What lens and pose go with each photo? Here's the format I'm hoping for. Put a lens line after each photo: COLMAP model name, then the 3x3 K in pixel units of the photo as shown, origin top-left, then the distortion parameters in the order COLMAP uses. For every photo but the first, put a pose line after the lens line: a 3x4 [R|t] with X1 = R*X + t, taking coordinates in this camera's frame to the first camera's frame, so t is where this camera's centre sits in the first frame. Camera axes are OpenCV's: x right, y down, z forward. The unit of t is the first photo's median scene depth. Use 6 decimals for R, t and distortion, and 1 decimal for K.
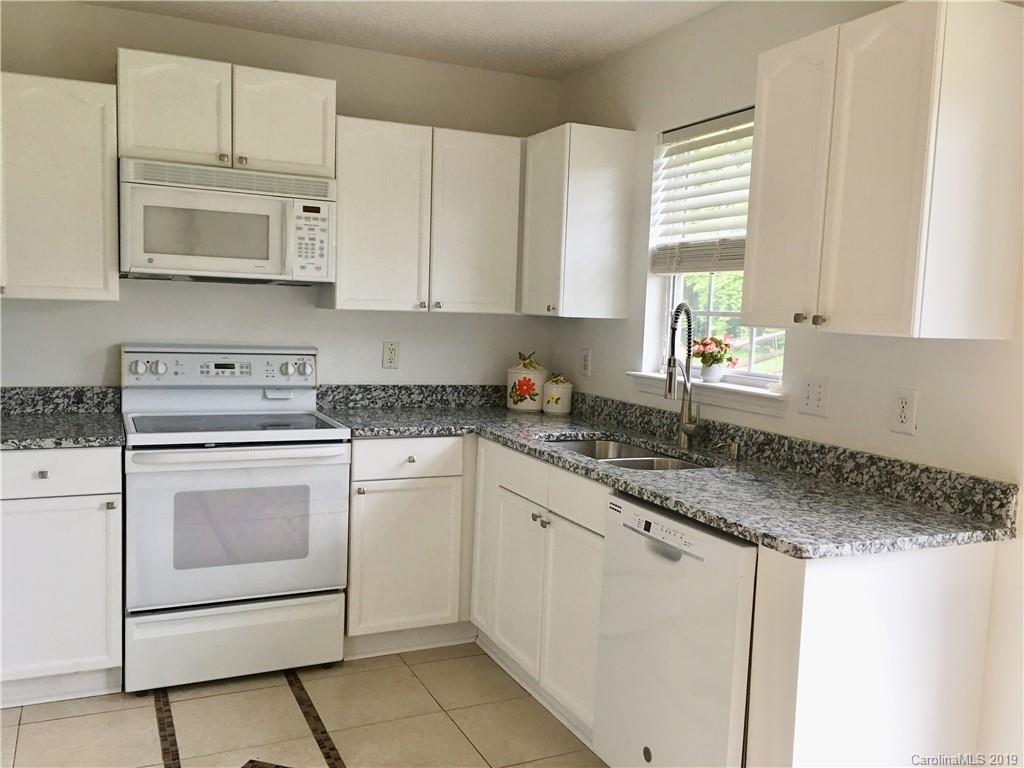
lens RADIAL K [[869.5, 0, 512.0], [0, 869.5, 384.0], [0, 0, 1]] dist [0.029856, -0.006866]
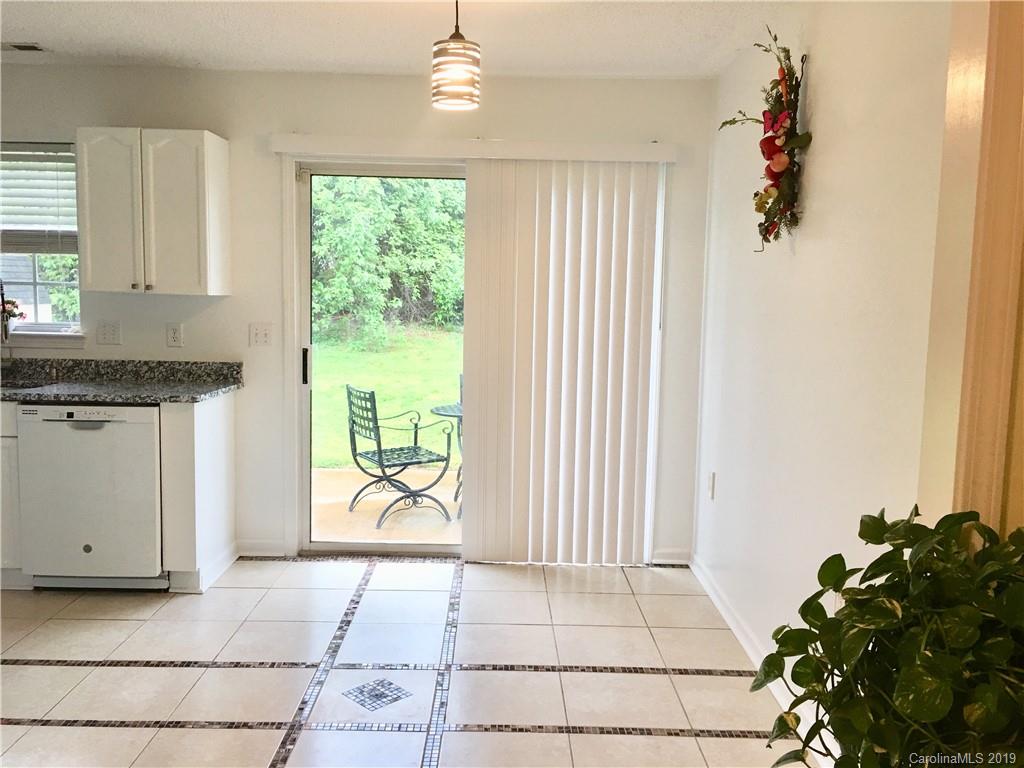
lens RADIAL K [[869.5, 0, 512.0], [0, 869.5, 384.0], [0, 0, 1]] dist [0.029856, -0.006866]
pose [[0.425467, -0.125501, 0.896229, -0.951746], [0.076689, 0.991775, 0.102474, -0.000970], [-0.901719, 0.025132, 0.431592, -0.463805]]
